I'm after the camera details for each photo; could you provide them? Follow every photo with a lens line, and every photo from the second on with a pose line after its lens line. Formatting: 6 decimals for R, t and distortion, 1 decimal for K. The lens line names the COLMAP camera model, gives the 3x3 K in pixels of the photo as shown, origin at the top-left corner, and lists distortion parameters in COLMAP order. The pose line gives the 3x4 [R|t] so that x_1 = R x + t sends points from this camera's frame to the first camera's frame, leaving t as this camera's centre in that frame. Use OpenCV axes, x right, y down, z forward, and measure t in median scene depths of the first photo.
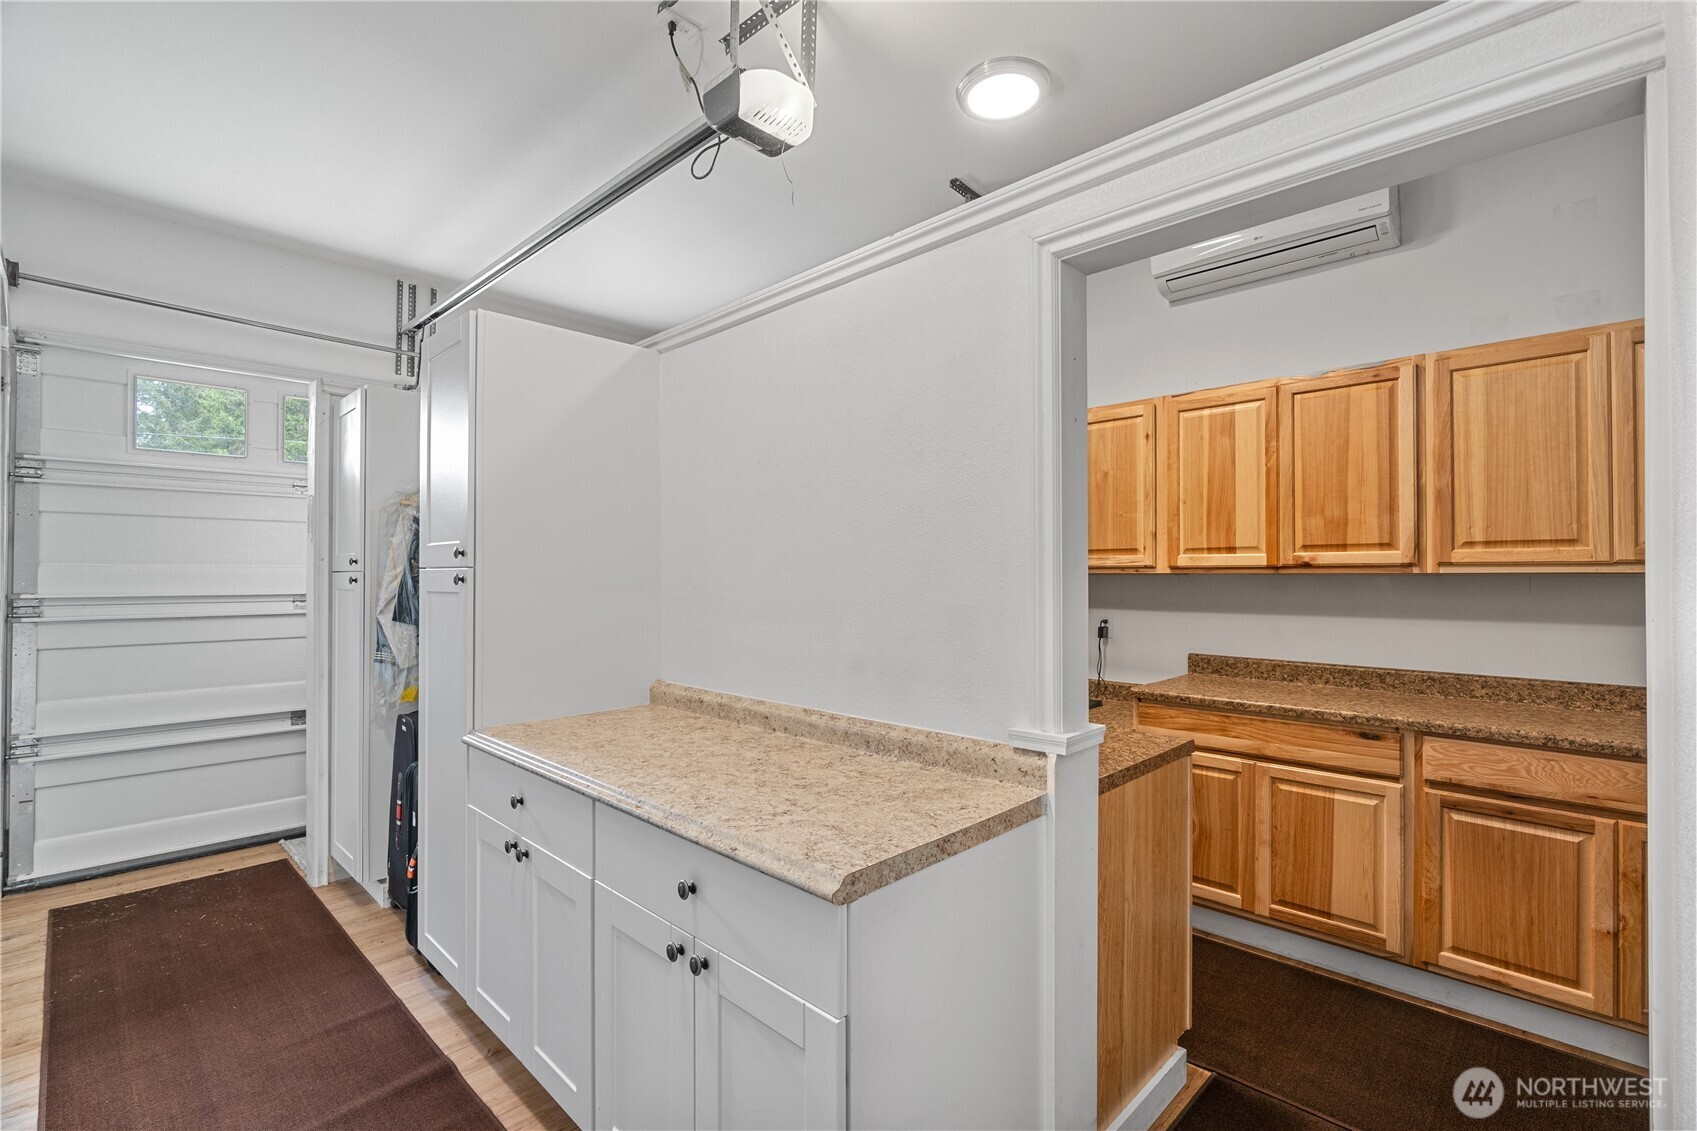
lens RADIAL K [[767.8, 0, 848.5], [0, 767.8, 565.5], [0, 0, 1]] dist [-0.008952, 0.001017]
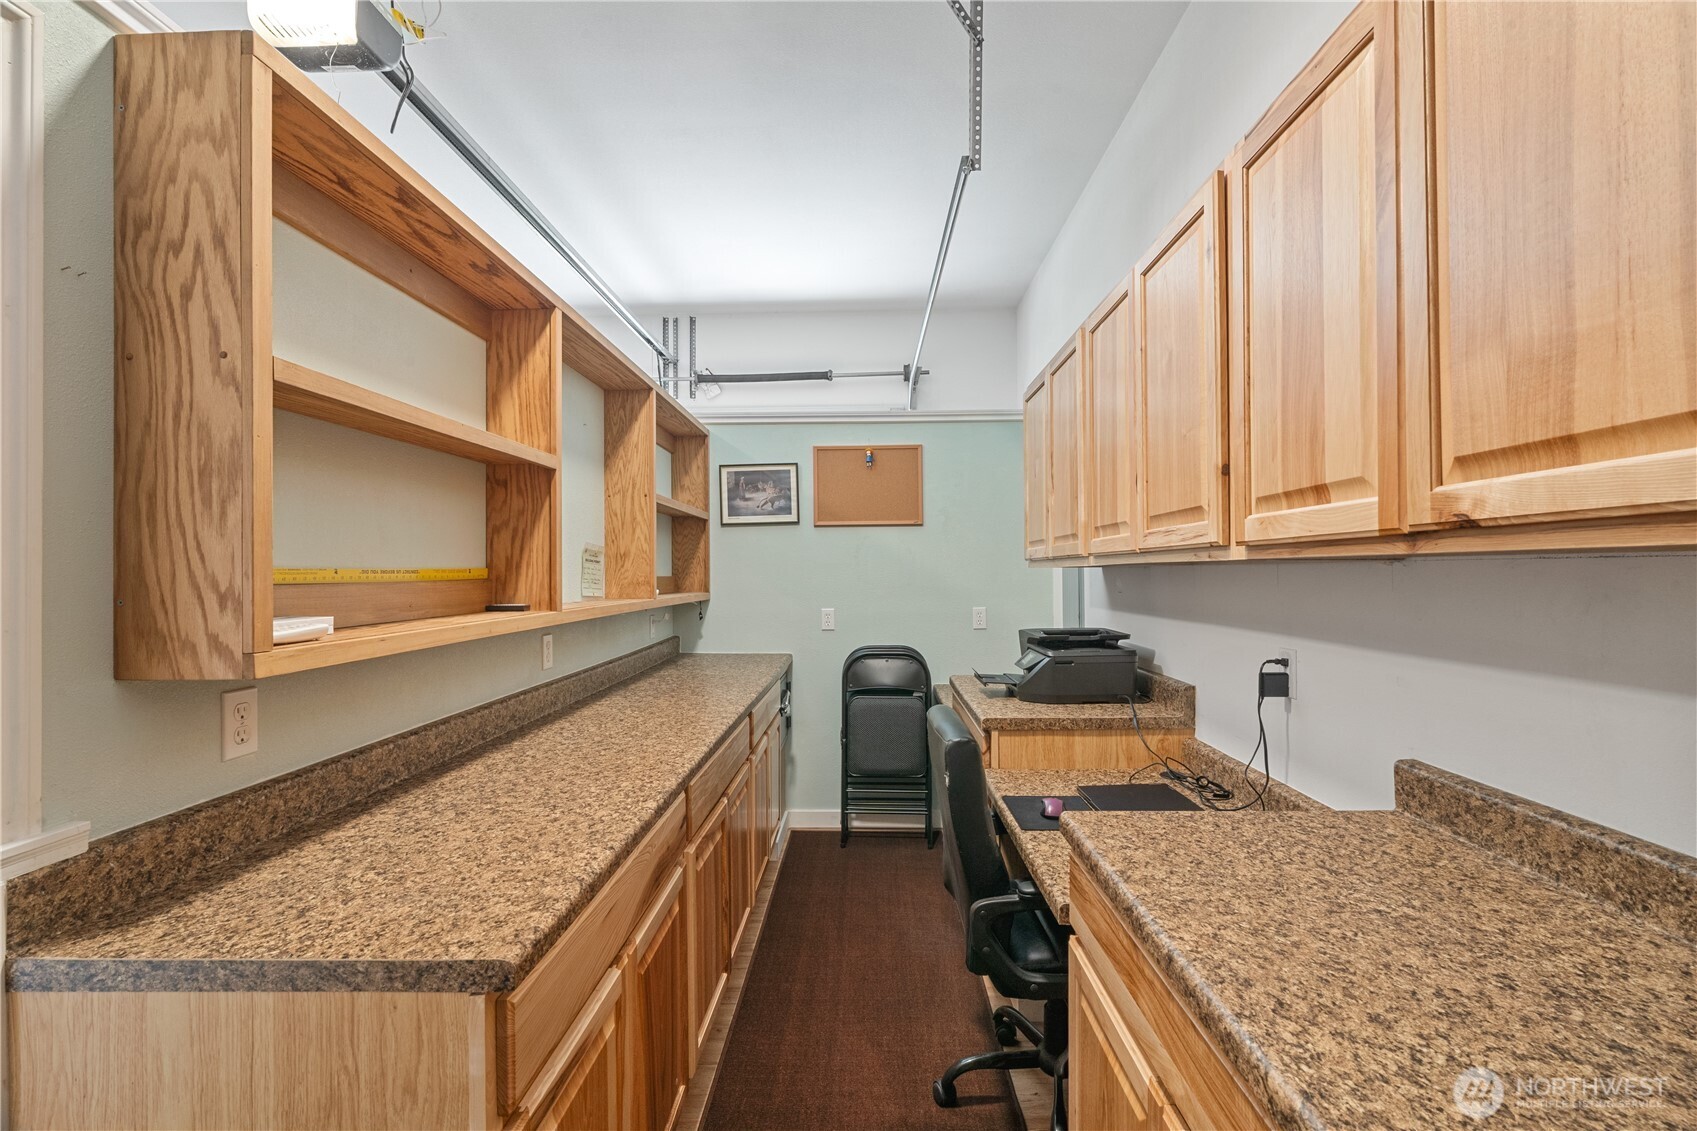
lens RADIAL K [[767.8, 0, 848.5], [0, 767.8, 565.5], [0, 0, 1]] dist [-0.008952, 0.001017]
pose [[0.677625, -0.014100, -0.735272, 0.589526], [0.017119, 0.999848, -0.003397, 0.011018], [0.735208, -0.010285, 0.677764, 0.565502]]
